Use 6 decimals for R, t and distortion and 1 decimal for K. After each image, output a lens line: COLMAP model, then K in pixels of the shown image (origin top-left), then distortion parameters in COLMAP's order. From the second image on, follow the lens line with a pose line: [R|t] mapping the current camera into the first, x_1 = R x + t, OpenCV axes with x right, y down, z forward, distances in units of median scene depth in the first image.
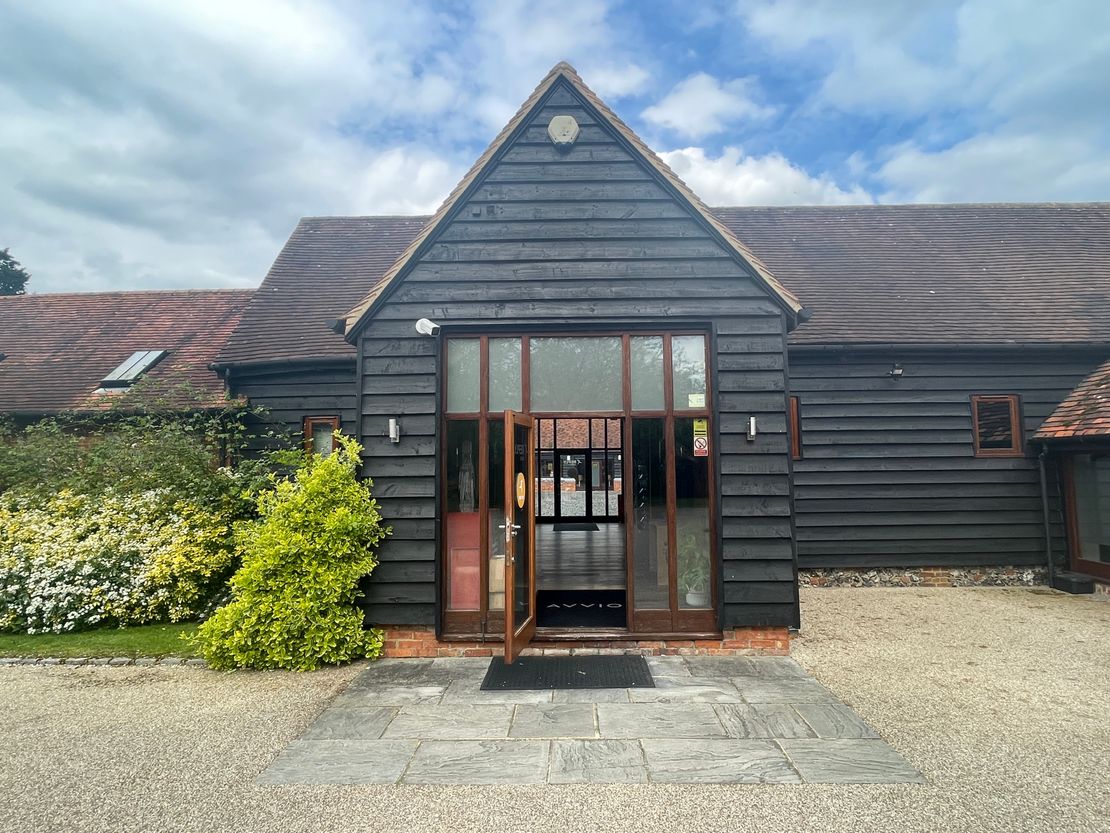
lens RADIAL K [[626.7, 0, 555.0], [0, 626.7, 416.5], [0, 0, 1]] dist [0.000683, -0.000367]
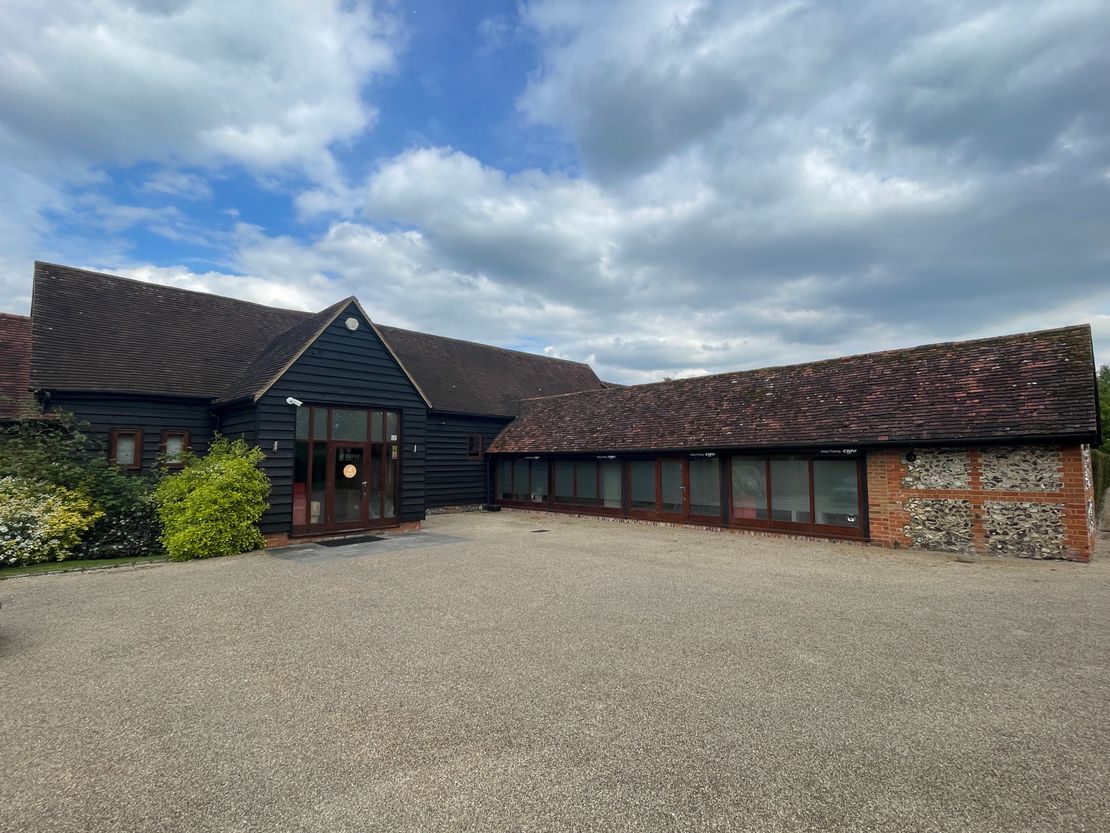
lens RADIAL K [[544.1, 0, 555.0], [0, 544.1, 416.5], [0, 0, 1]] dist [0.001175, 0.000126]
pose [[0.679985, 0.067033, 0.730156, -0.979613], [-0.063124, 0.997467, -0.032787, -0.082004], [-0.730504, -0.023795, 0.682494, -1.035984]]
